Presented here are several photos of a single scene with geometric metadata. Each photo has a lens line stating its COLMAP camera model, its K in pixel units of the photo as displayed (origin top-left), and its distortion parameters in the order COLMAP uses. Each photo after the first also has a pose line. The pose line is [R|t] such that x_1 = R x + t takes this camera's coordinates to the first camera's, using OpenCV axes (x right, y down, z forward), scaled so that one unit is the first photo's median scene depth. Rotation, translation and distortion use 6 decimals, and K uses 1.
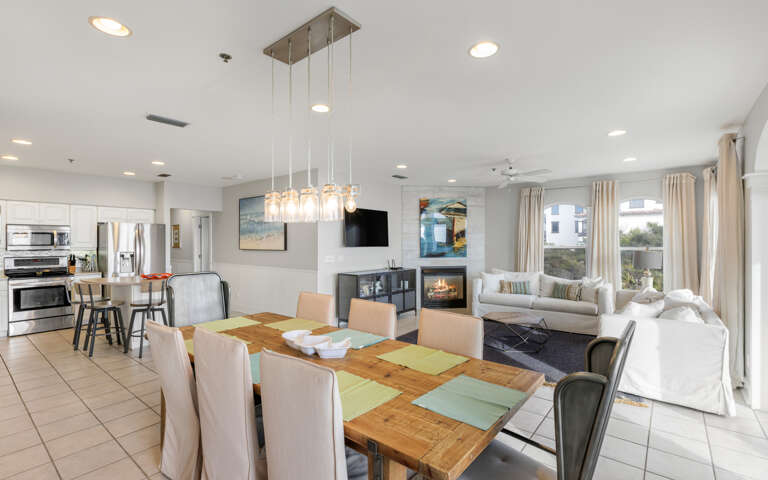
lens RADIAL K [[353.1, 0, 384.0], [0, 353.1, 240.0], [0, 0, 1]] dist [-0.002440, -0.000254]
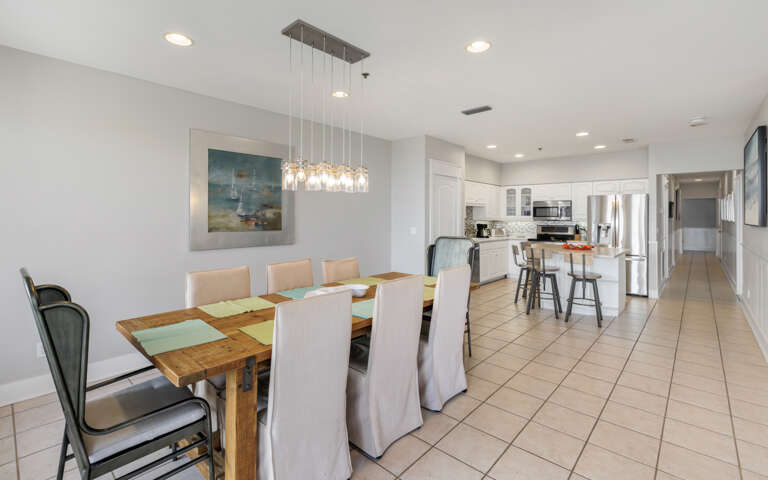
lens RADIAL K [[353.7, 0, 380.7], [0, 353.7, 217.8], [0, 0, 1]] dist [0.001340, 0.000087]
pose [[-0.060513, 0.005995, -0.998149, 0.335146], [0.001250, 0.999982, 0.005930, 0.009846], [0.998167, -0.000889, -0.060519, 0.418495]]
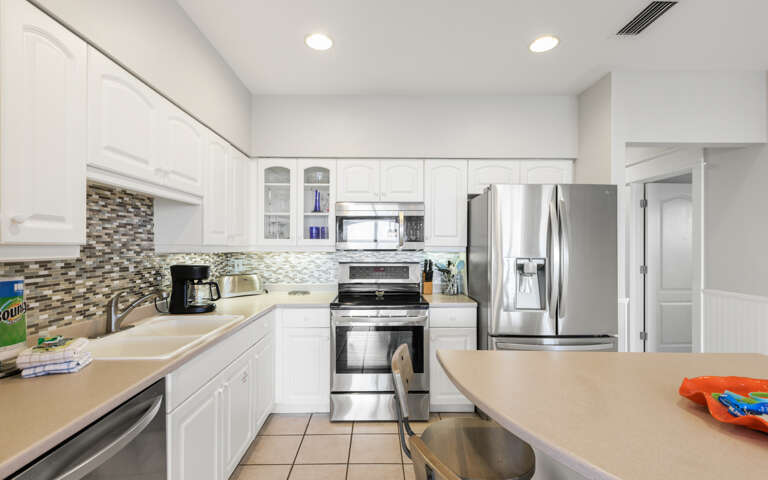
lens RADIAL K [[353.1, 0, 384.0], [0, 353.1, 240.0], [0, 0, 1]] dist [-0.002440, -0.000254]
pose [[0.646824, -0.011522, -0.762552, -0.533206], [0.002215, 0.999910, -0.013230, 0.018803], [0.762636, 0.006868, 0.646791, 0.618362]]
